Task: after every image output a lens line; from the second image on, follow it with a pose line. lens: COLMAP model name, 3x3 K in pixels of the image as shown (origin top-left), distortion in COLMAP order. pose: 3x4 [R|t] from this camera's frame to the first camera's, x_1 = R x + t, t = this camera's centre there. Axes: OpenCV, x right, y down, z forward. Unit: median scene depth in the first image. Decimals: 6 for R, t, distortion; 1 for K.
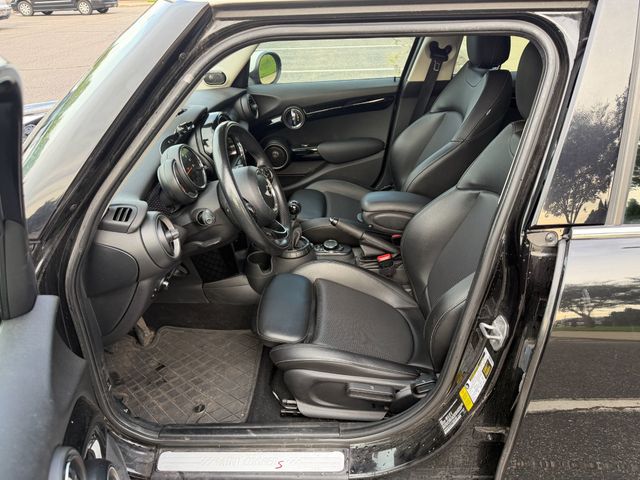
lens RADIAL K [[444.2, 0, 323.2], [0, 444.2, 241.9], [0, 0, 1]] dist [0.064607, -0.117769]
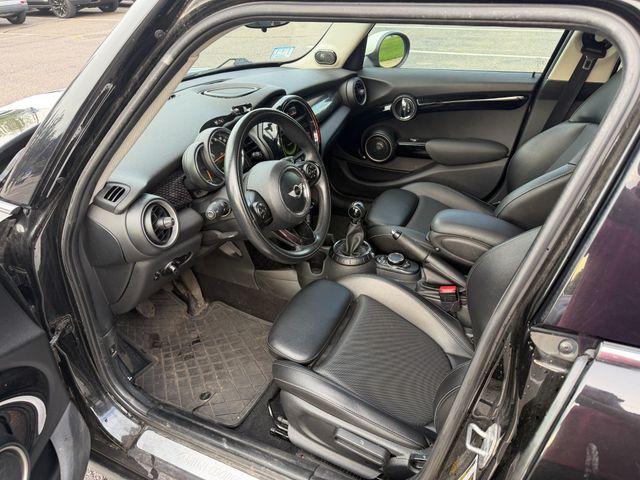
lens RADIAL K [[450.3, 0, 320.0], [0, 450.3, 240.0], [0, 0, 1]] dist [0.015782, -0.027790]
pose [[0.921196, 0.206546, -0.329753, 0.173711], [-0.194535, 0.978437, 0.069408, -0.066081], [0.336978, 0.000210, 0.941512, 0.125021]]
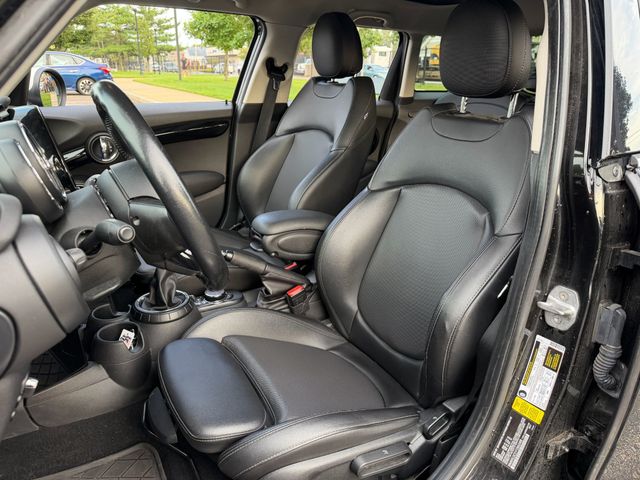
lens RADIAL K [[452.9, 0, 321.8], [0, 452.9, 239.8], [0, 0, 1]] dist [0.038709, -0.002862]
pose [[0.850961, -0.135132, 0.507548, -0.216883], [0.219866, 0.969243, -0.110574, 0.045401], [-0.476995, 0.205687, 0.854499, 0.266761]]
